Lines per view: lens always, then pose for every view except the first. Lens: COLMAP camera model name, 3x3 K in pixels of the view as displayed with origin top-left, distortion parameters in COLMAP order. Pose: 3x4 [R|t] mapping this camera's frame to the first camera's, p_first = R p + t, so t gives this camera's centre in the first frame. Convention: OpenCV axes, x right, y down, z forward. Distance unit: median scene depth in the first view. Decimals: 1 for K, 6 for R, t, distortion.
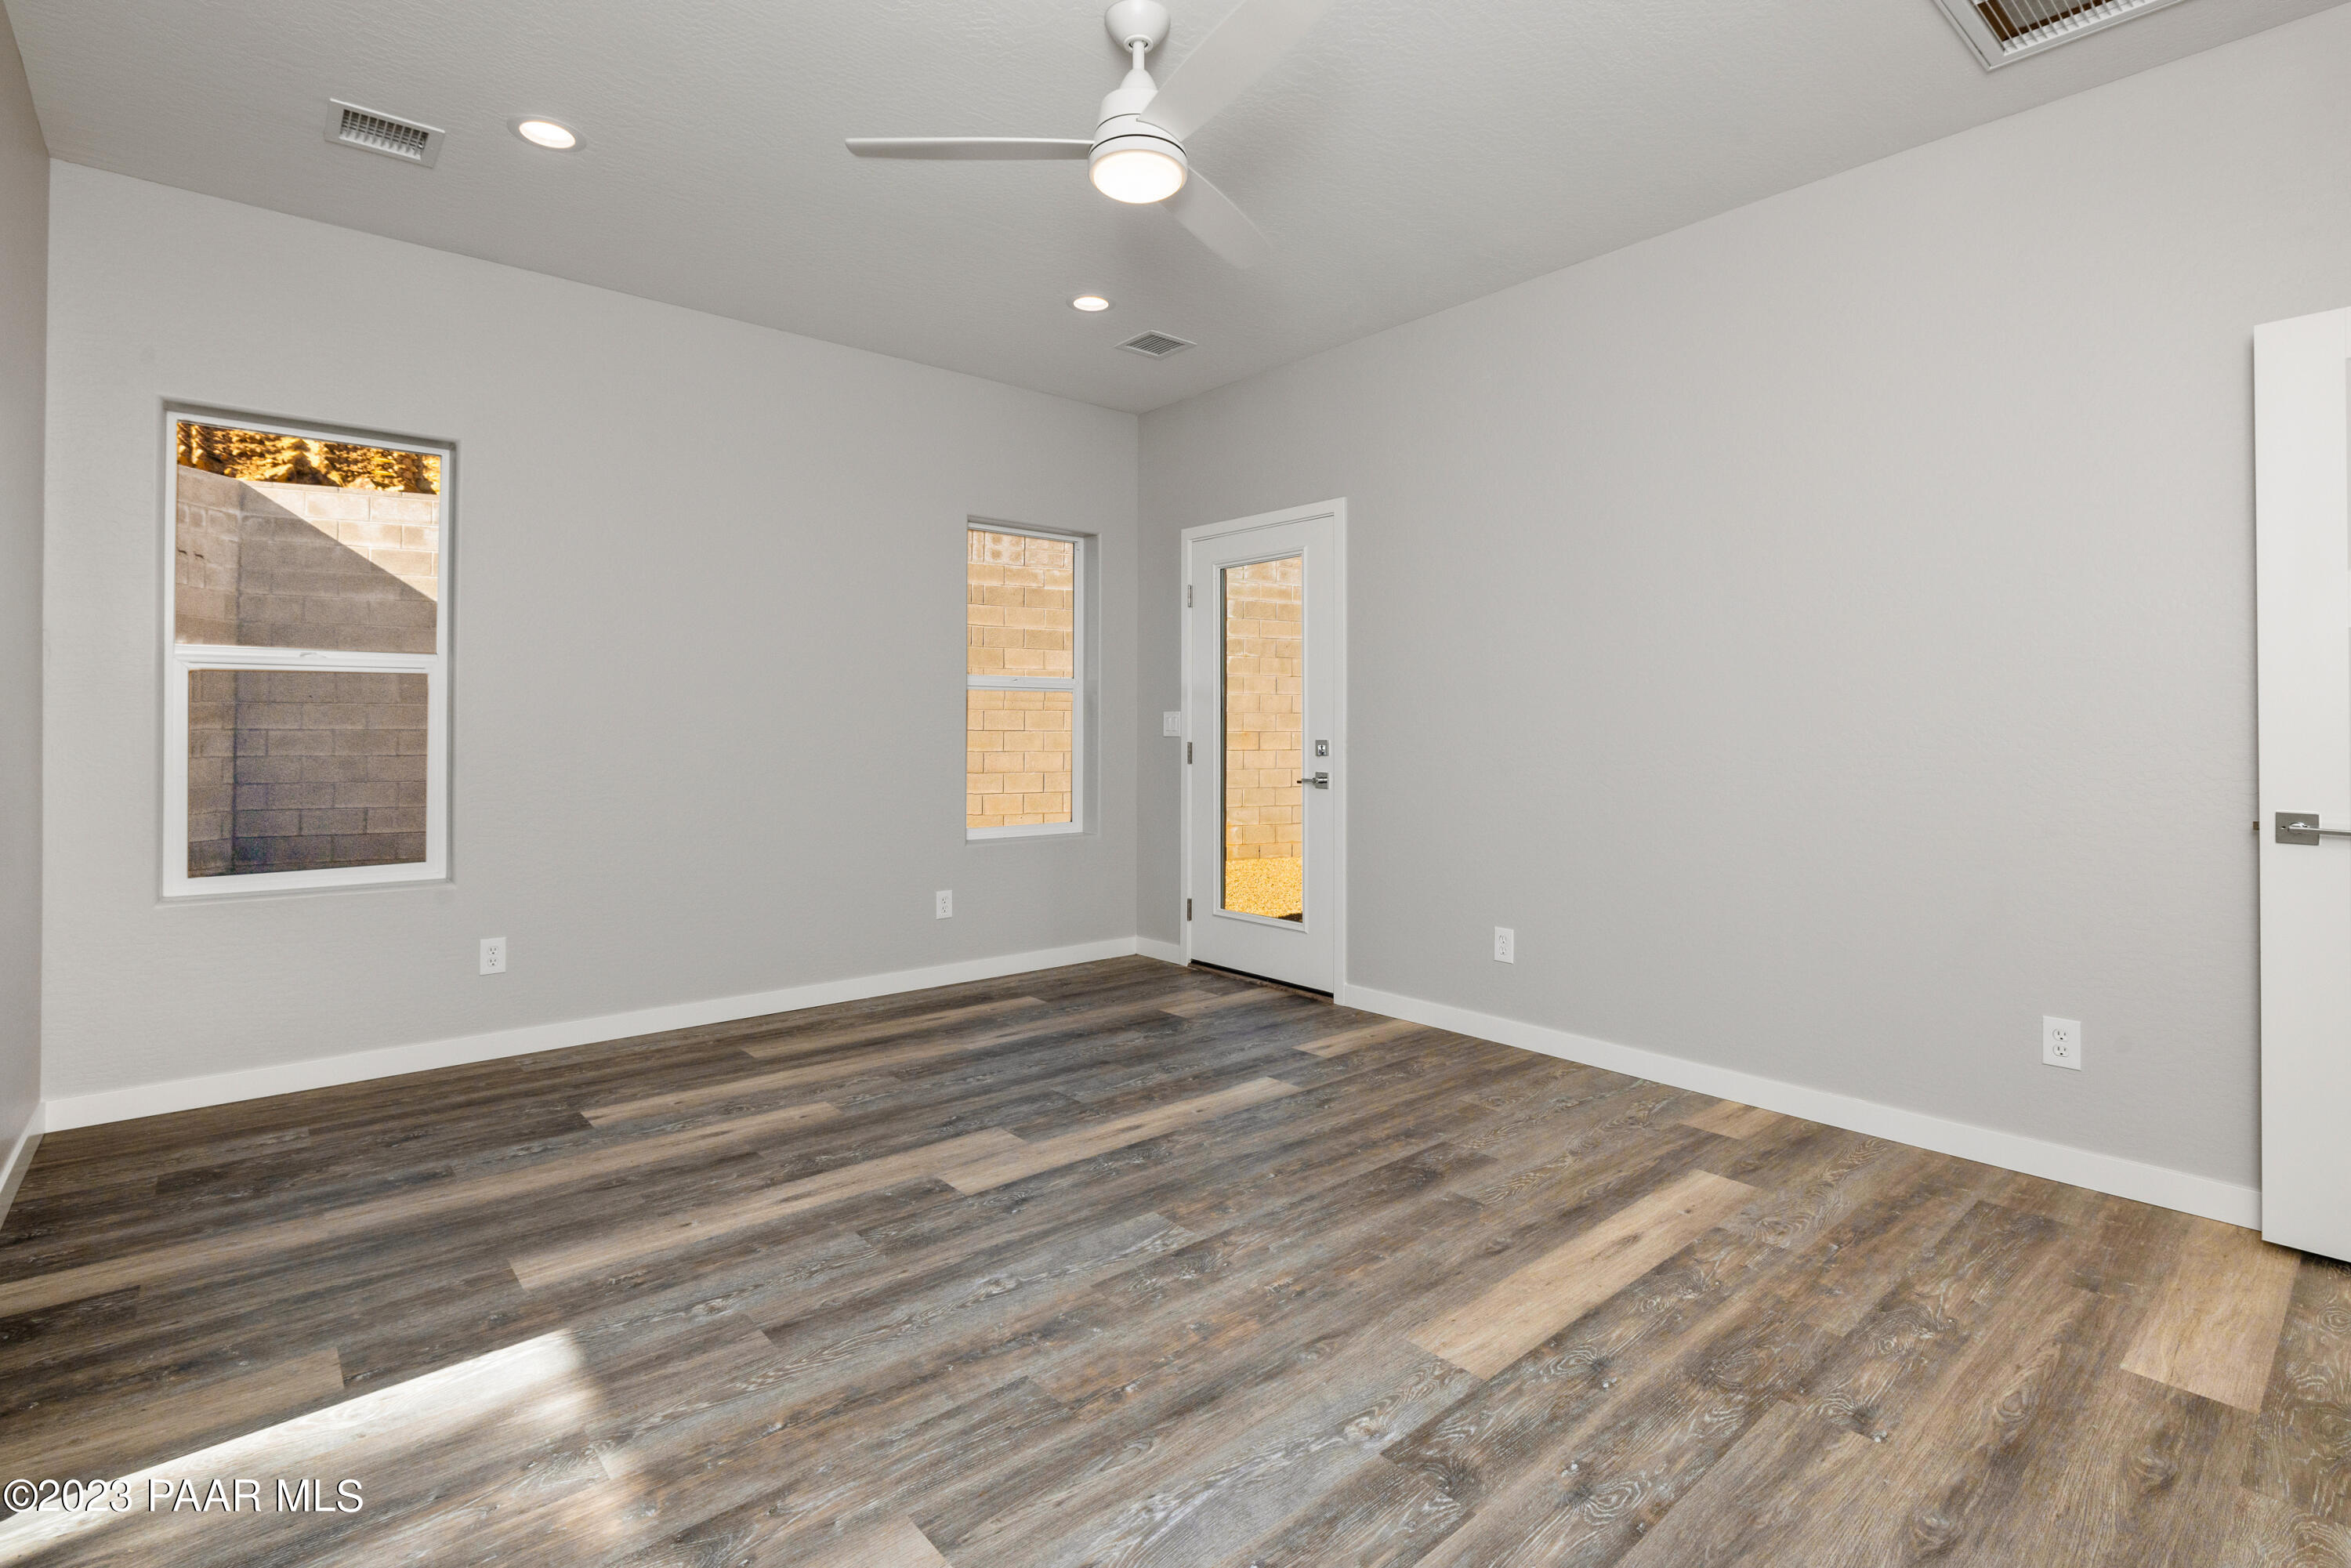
lens RADIAL K [[1054.6, 0, 1174.4], [0, 1054.6, 709.5], [0, 0, 1]] dist [-0.006064, -0.000488]
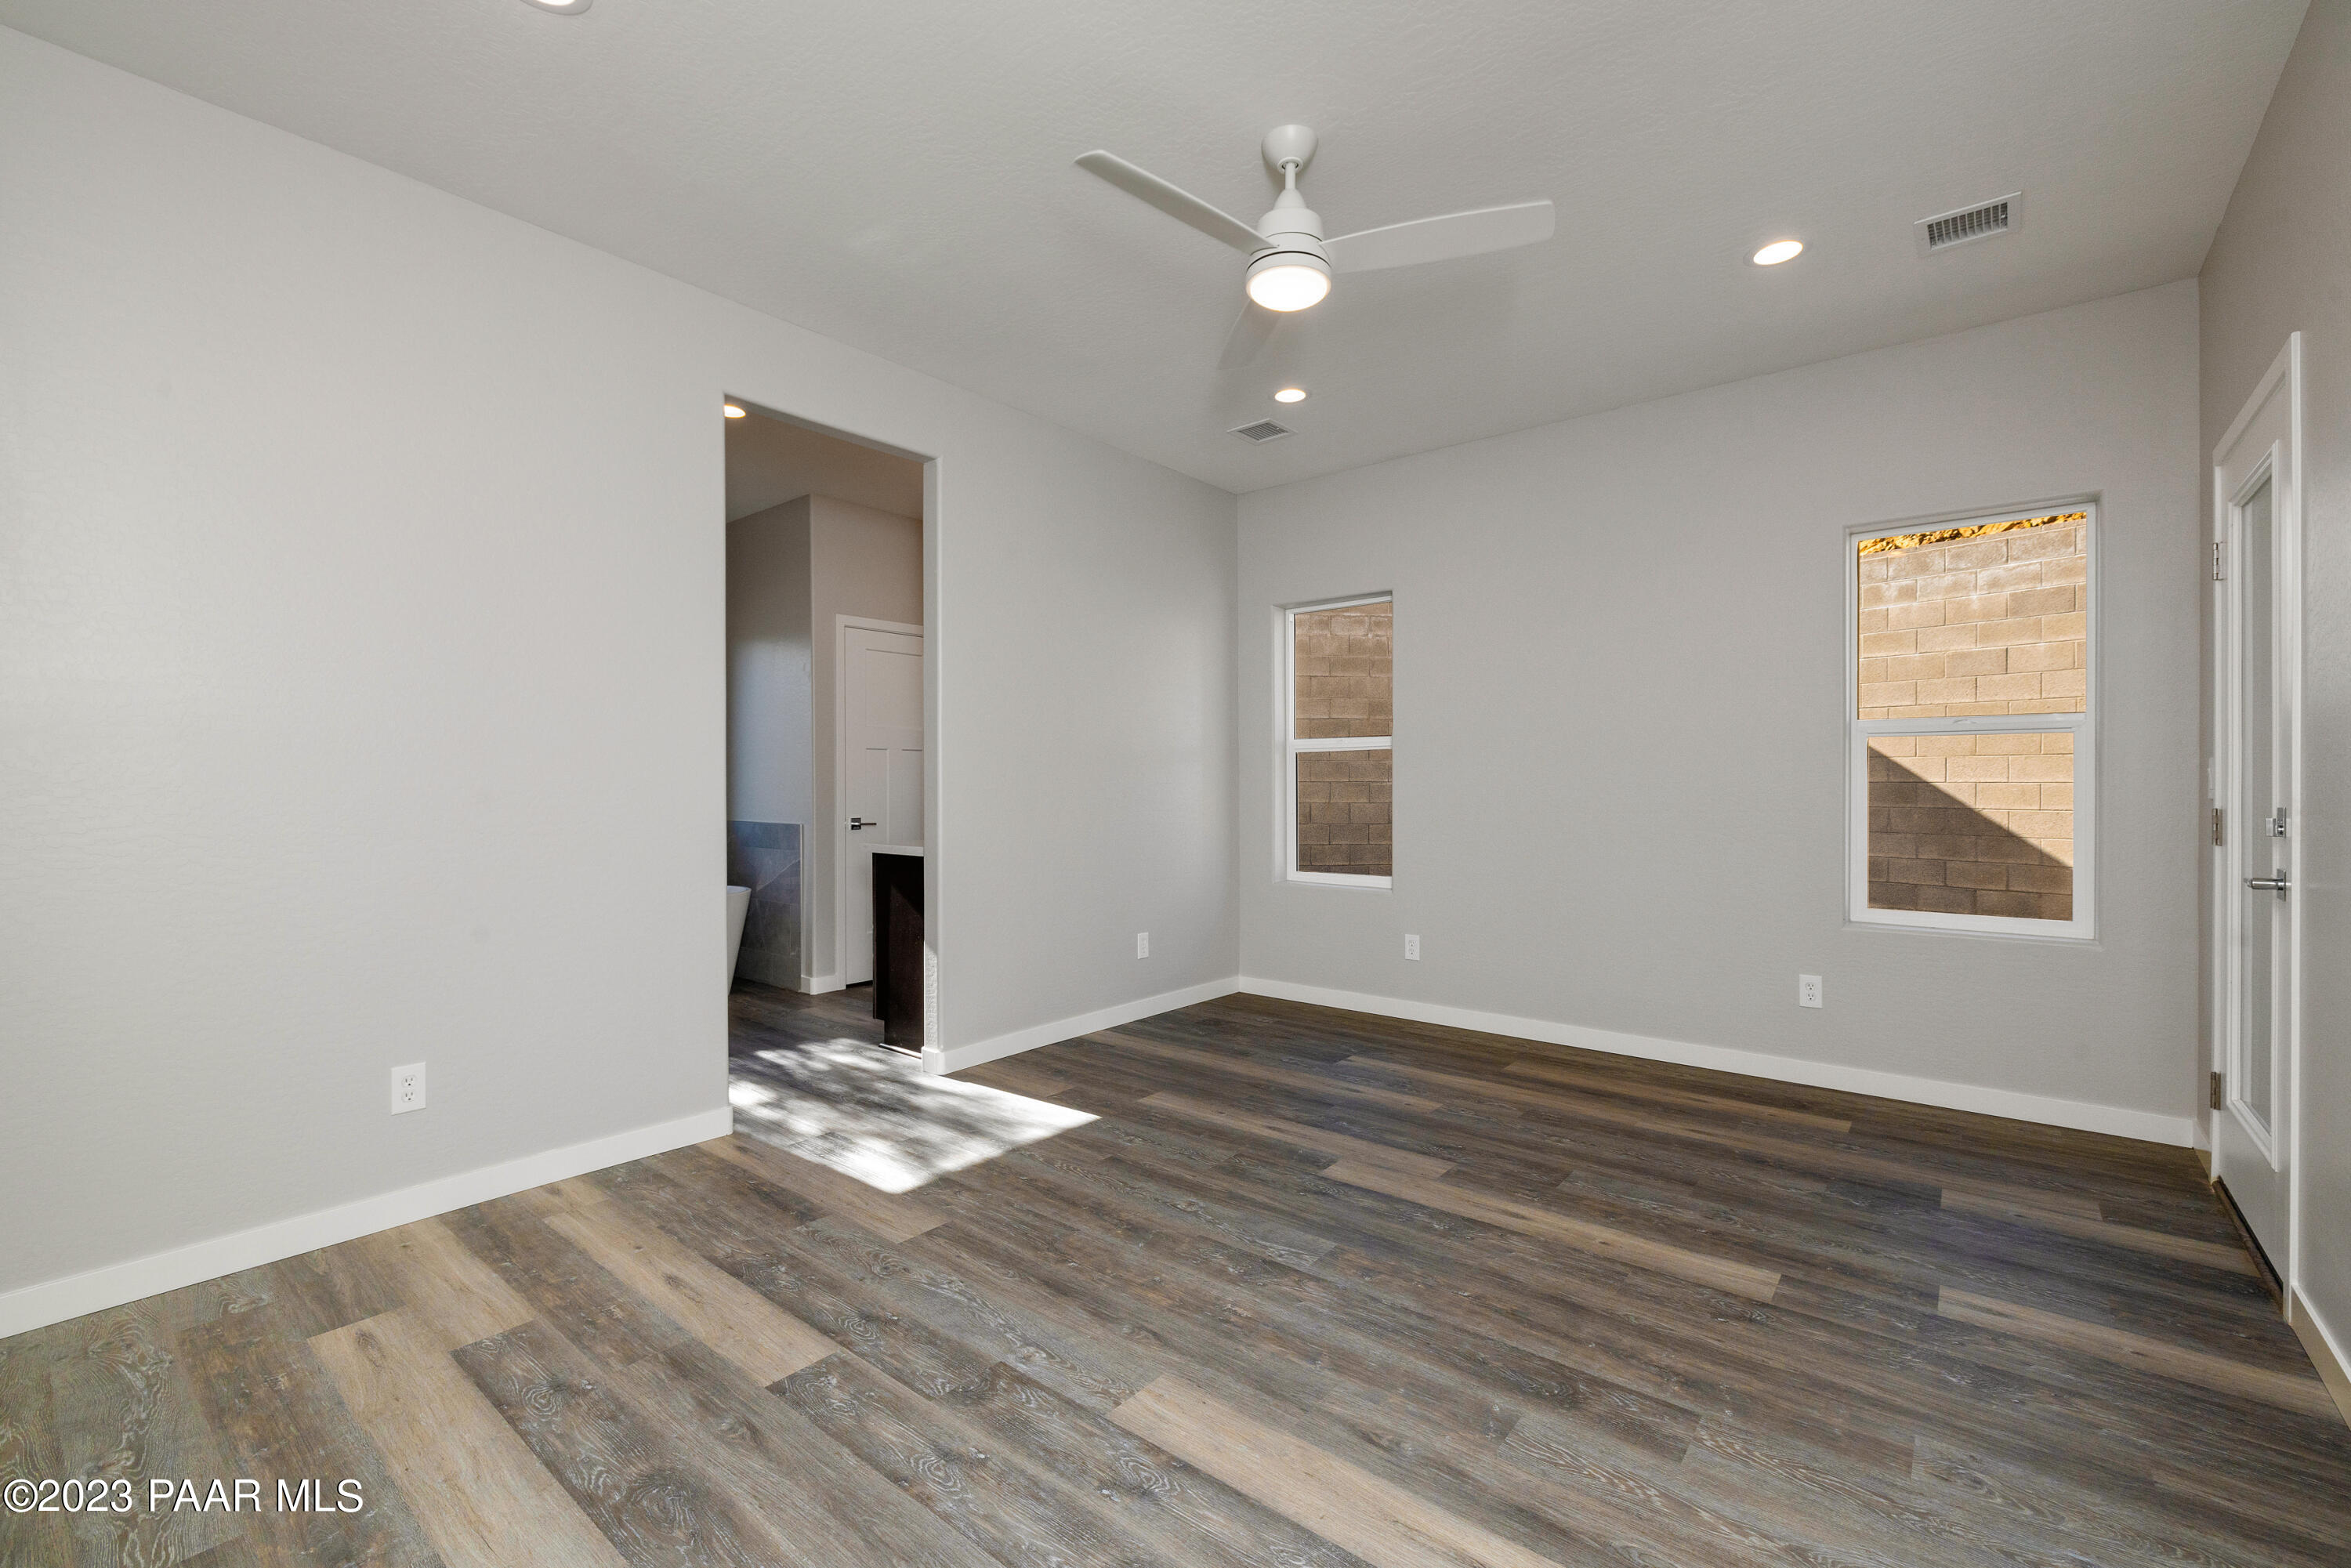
lens RADIAL K [[1005.9, 0, 1165.7], [0, 1005.9, 777.4], [0, 0, 1]] dist [0.001507, -0.000158]
pose [[0.180966, -0.008641, -0.983451, 0.947664], [0.023505, 0.999714, -0.004458, 0.005597], [0.983209, -0.022309, 0.181117, 0.651567]]
